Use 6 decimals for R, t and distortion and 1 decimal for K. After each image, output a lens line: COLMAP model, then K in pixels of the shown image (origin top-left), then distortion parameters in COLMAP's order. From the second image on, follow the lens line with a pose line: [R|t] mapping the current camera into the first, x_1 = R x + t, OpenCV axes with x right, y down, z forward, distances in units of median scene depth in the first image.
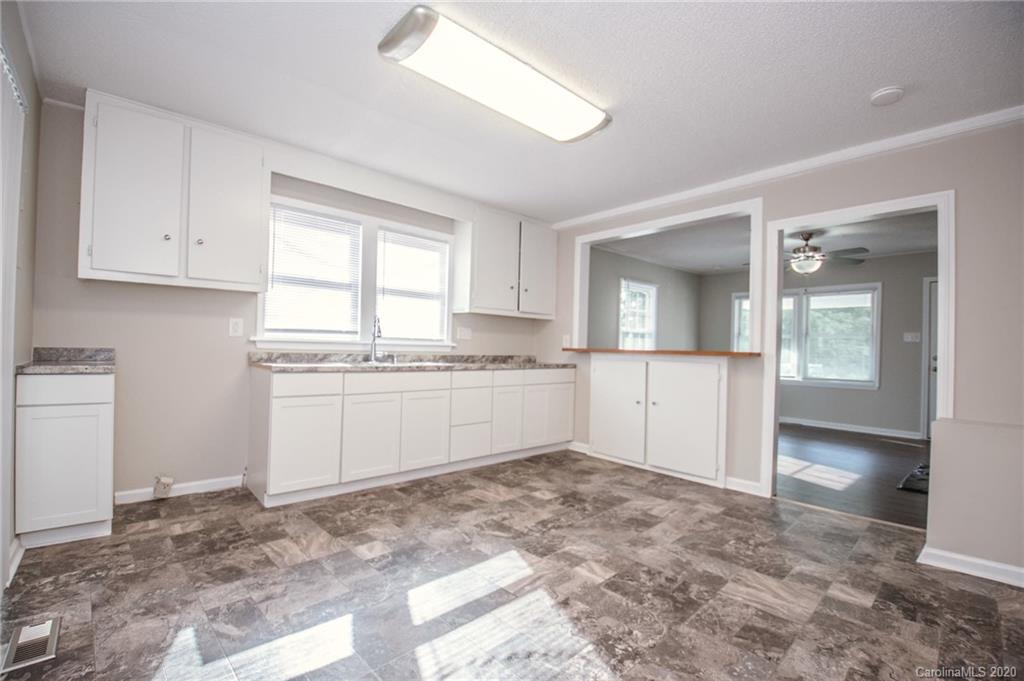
lens RADIAL K [[450.3, 0, 503.4], [0, 450.3, 340.1], [0, 0, 1]] dist [-0.006494, -0.009892]
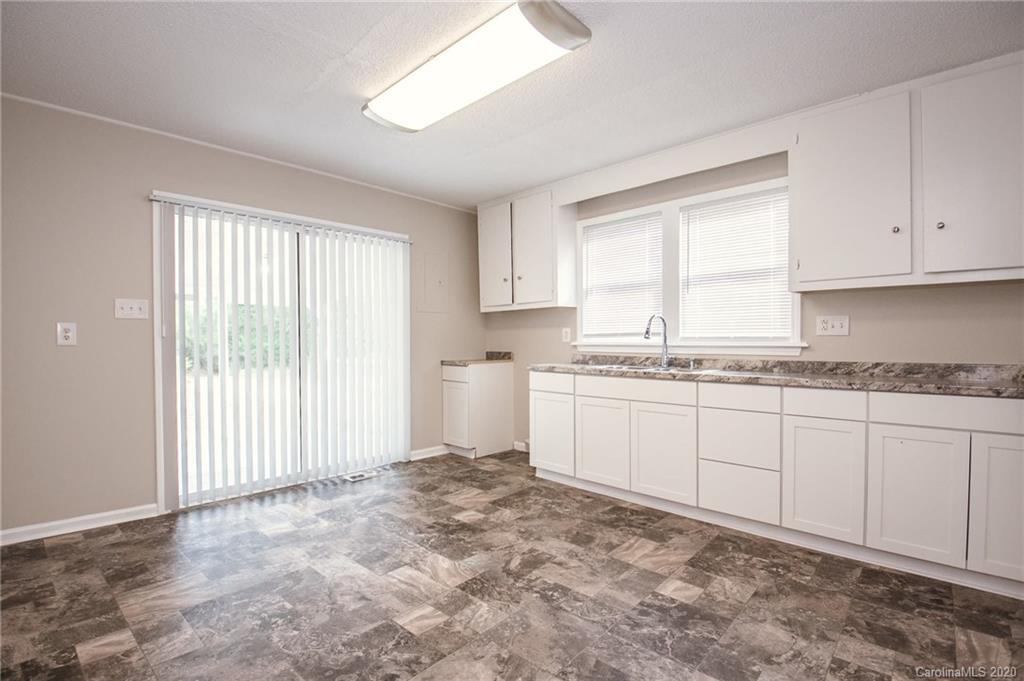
lens RADIAL K [[477.9, 0, 509.4], [0, 477.9, 332.0], [0, 0, 1]] dist [-0.012552, -0.006363]
pose [[0.079574, -0.040179, -0.996019, 0.741594], [0.024733, 0.998959, -0.038322, 0.011250], [0.996522, -0.021585, 0.080485, 0.729507]]
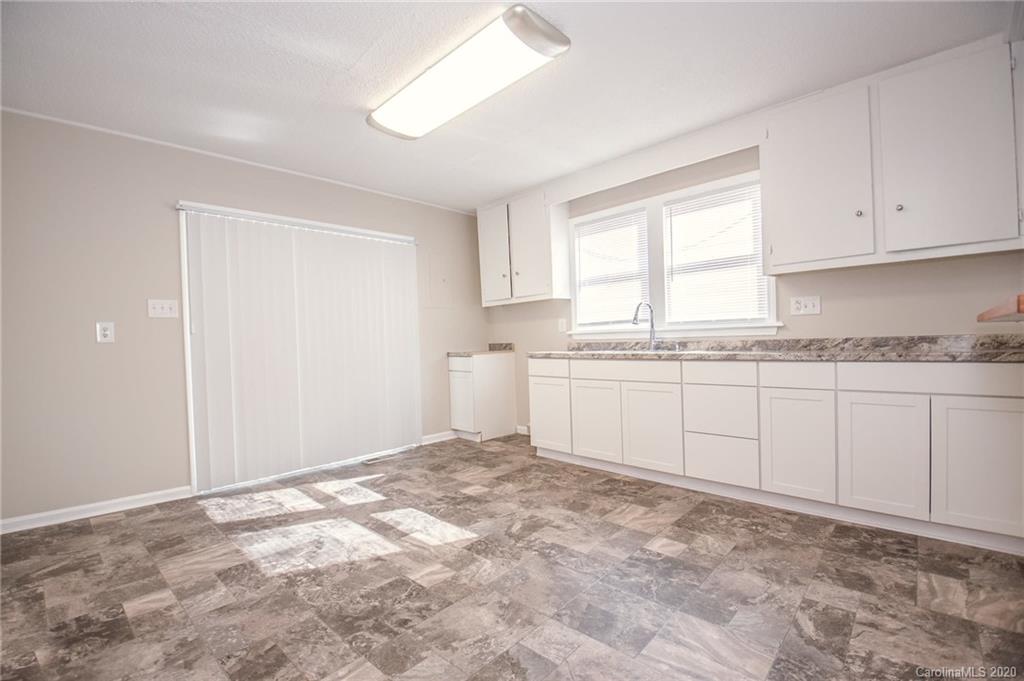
lens RADIAL K [[450.3, 0, 509.0], [0, 450.3, 333.0], [0, 0, 1]] dist [-0.006494, -0.009892]
pose [[0.066860, -0.040618, -0.996935, 0.768402], [0.052533, 0.997928, -0.037135, 0.038236], [0.996378, -0.049889, 0.068855, 0.741292]]
